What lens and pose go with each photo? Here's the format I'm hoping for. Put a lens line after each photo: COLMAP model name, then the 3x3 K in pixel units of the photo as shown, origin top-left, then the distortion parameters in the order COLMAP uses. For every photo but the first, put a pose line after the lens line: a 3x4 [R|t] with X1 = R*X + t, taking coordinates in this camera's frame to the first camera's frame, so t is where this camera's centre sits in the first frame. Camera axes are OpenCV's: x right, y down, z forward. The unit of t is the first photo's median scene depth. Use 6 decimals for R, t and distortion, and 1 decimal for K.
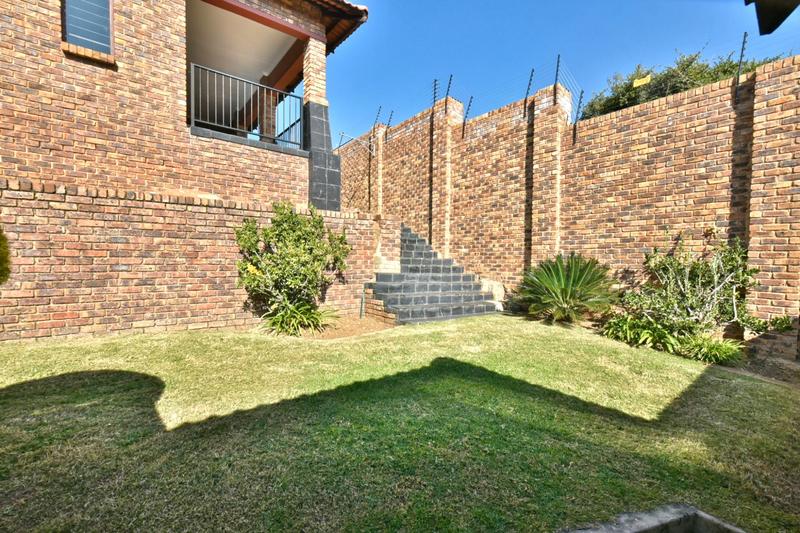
lens RADIAL K [[360.2, 0, 396.1], [0, 360.2, 266.0], [0, 0, 1]] dist [-0.003377, 0.003517]
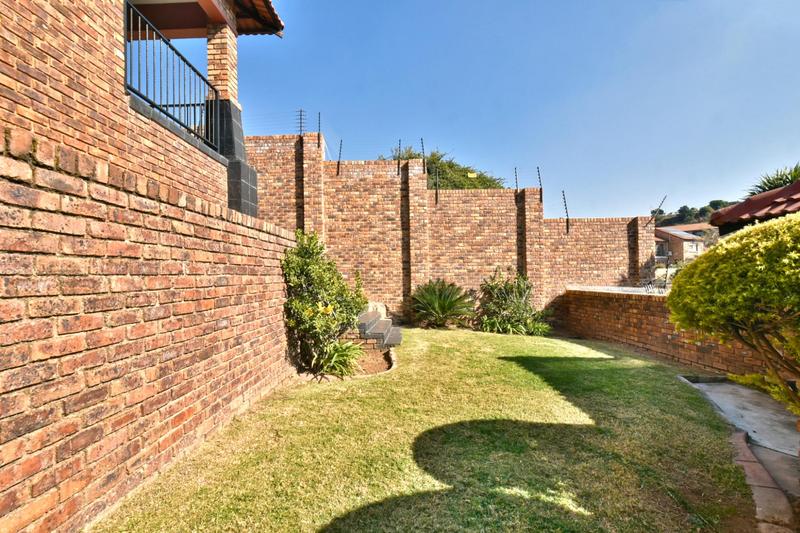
lens RADIAL K [[360.2, 0, 396.3], [0, 360.2, 264.6], [0, 0, 1]] dist [-0.003377, 0.003517]
pose [[0.621510, 0.010147, 0.783341, -0.739844], [0.024856, 0.999157, -0.032664, -0.049939], [-0.783012, 0.039771, 0.620734, 0.229894]]
